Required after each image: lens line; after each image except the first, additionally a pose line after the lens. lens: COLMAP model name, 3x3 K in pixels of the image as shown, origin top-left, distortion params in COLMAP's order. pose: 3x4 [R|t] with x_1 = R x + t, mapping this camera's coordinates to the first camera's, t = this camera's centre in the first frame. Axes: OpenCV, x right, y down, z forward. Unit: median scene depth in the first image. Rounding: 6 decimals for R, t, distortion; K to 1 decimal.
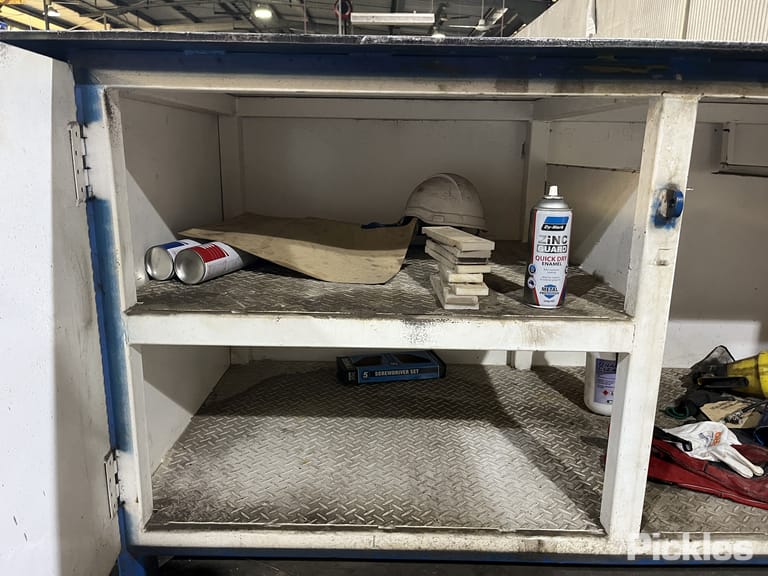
lens RADIAL K [[584.8, 0, 378.3], [0, 584.8, 289.2], [0, 0, 1]] dist [0.062380, -0.092625]
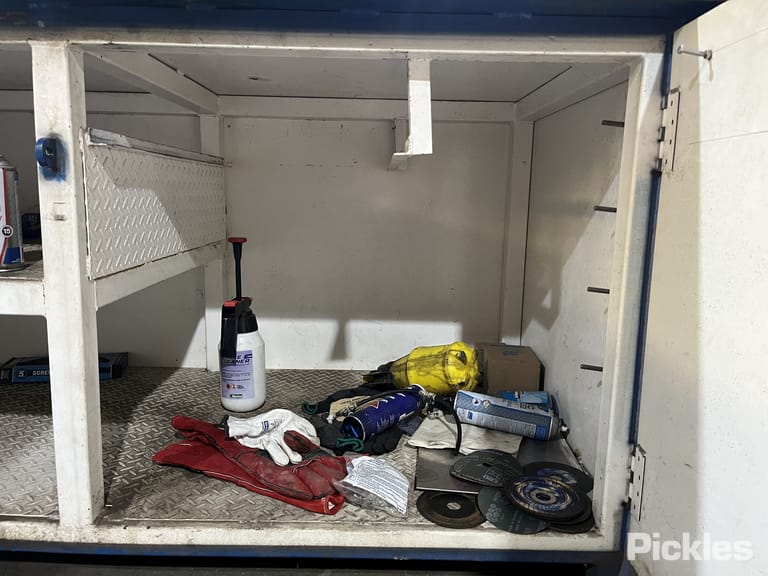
lens RADIAL K [[584.8, 0, 382.5], [0, 584.8, 283.7], [0, 0, 1]] dist [0.062380, -0.092625]
pose [[0.999849, 0.006493, 0.016137, 0.871817], [-0.005198, 0.996859, -0.079024, 0.118171], [-0.016599, 0.078928, 0.996742, 0.045407]]
